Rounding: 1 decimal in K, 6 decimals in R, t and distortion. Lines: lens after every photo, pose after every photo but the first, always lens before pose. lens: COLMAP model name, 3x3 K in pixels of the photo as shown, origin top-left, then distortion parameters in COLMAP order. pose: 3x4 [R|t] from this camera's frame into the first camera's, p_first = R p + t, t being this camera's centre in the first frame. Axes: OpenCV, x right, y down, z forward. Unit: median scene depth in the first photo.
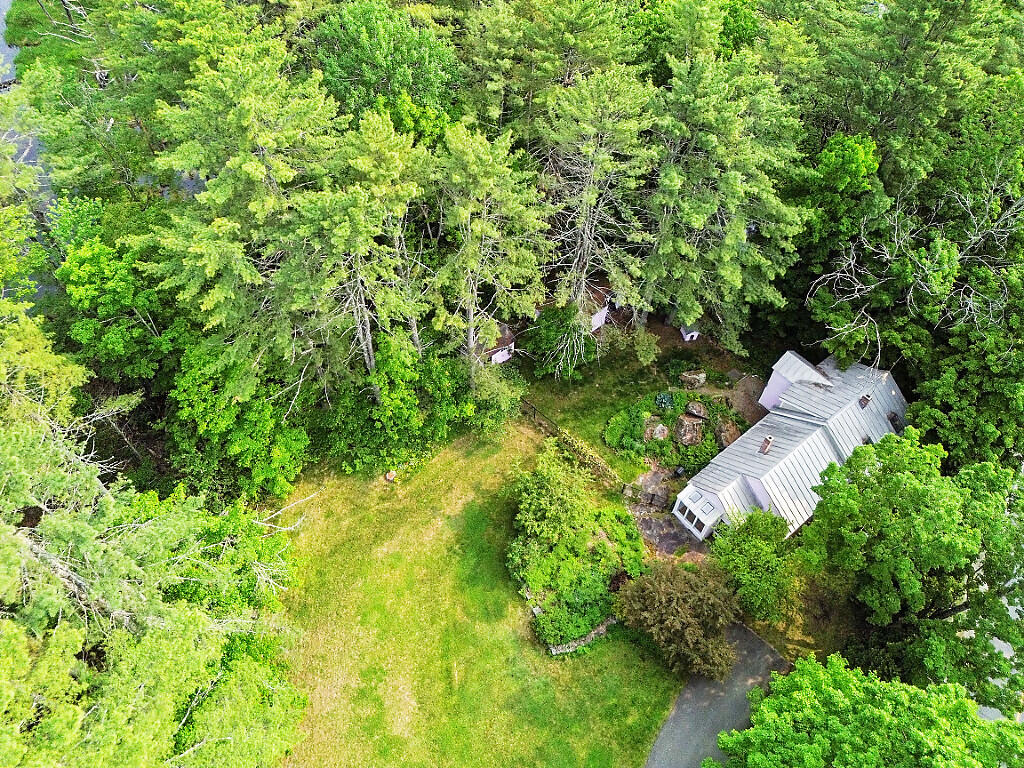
lens RADIAL K [[718.6, 0, 509.3], [0, 718.6, 384.6], [0, 0, 1]] dist [0.069192, -0.062106]
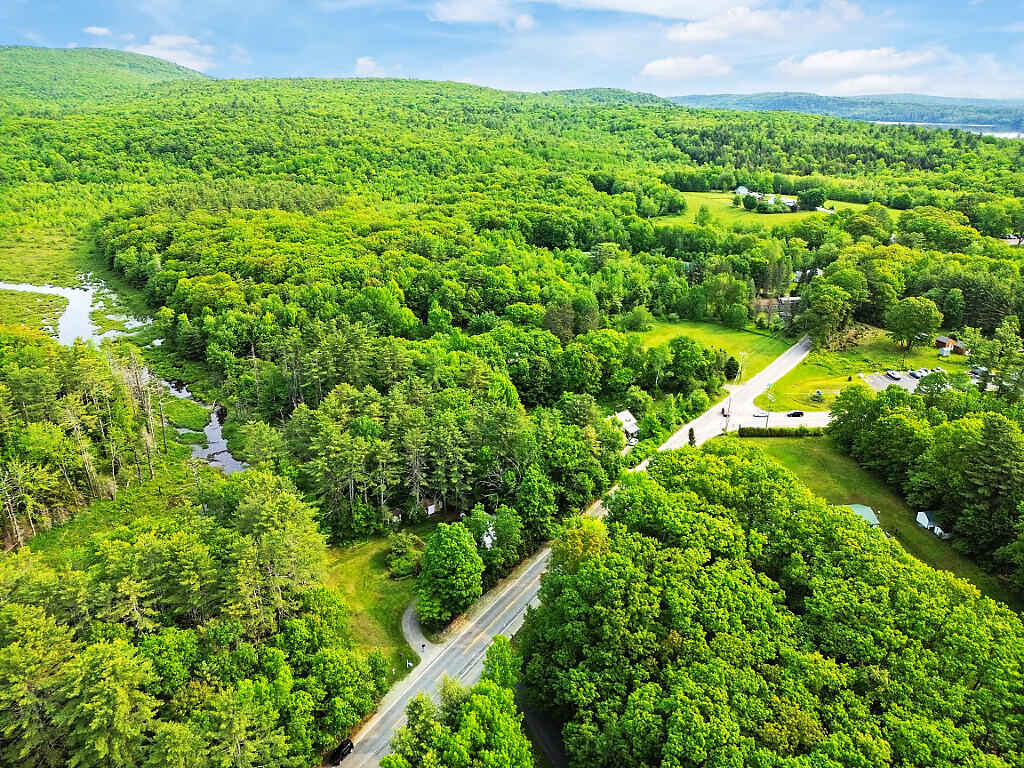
lens RADIAL K [[718.6, 0, 512.1], [0, 718.6, 383.2], [0, 0, 1]] dist [0.069192, -0.062106]
pose [[0.999982, -0.003153, 0.005150, 0.592950], [0.005397, 0.849228, -0.527999, 1.379704], [-0.002708, 0.528017, 0.849230, -2.400152]]
